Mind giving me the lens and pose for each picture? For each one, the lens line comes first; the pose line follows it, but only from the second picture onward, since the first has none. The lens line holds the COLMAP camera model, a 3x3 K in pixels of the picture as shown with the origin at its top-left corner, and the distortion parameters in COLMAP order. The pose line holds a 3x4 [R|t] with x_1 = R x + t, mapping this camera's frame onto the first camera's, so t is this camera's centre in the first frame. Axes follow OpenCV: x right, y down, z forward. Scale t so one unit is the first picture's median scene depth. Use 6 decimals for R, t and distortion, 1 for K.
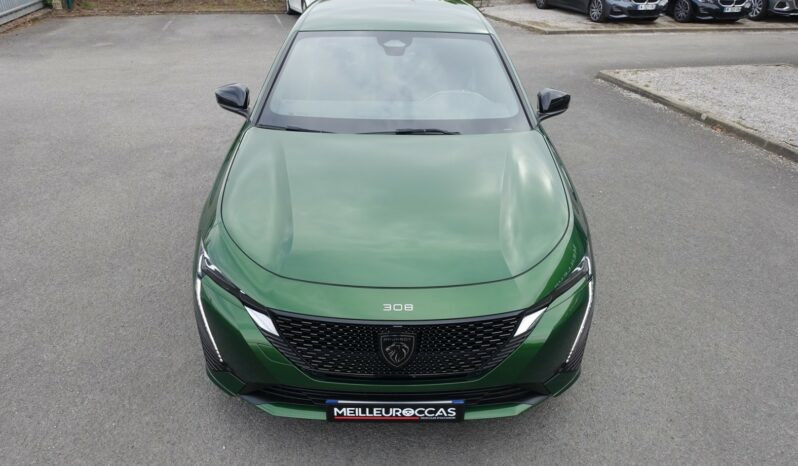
lens RADIAL K [[533.6, 0, 399.0], [0, 533.6, 233.0], [0, 0, 1]] dist [-0.004645, 0.000168]
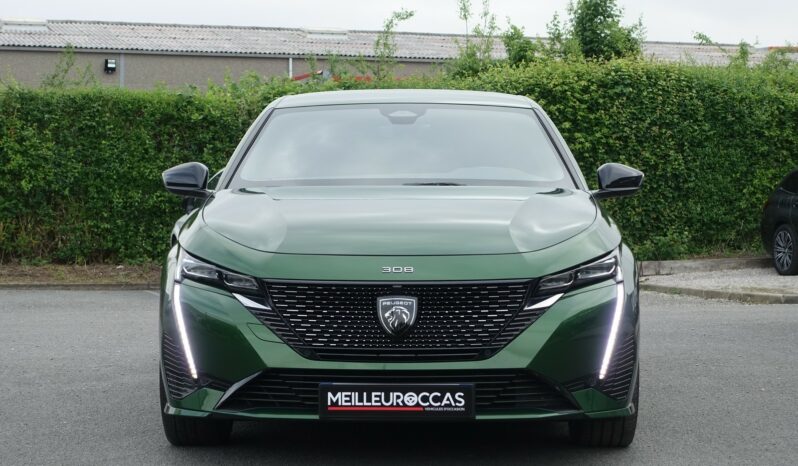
lens RADIAL K [[1586.0, 0, 399.0], [0, 1586.0, 233.0], [0, 0, 1]] dist [-0.056429, -0.098326]
pose [[0.999374, -0.017716, -0.030637, 0.083666], [0.002096, 0.893787, -0.448488, 1.275249], [0.035328, 0.448143, 0.893264, -1.486275]]
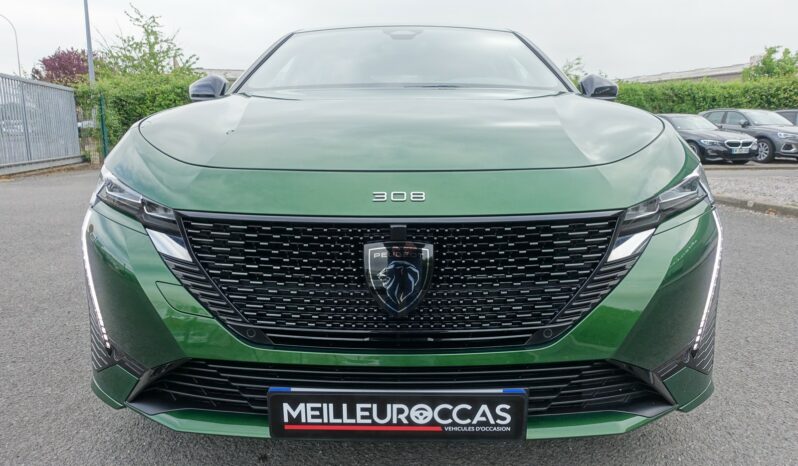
lens RADIAL K [[533.6, 0, 399.0], [0, 533.6, 233.0], [0, 0, 1]] dist [-0.004645, 0.000168]
pose [[0.999304, -0.014941, -0.034194, 0.015937], [0.004218, 0.955699, -0.294316, 0.320469], [0.037076, 0.293967, 0.955096, 0.438045]]
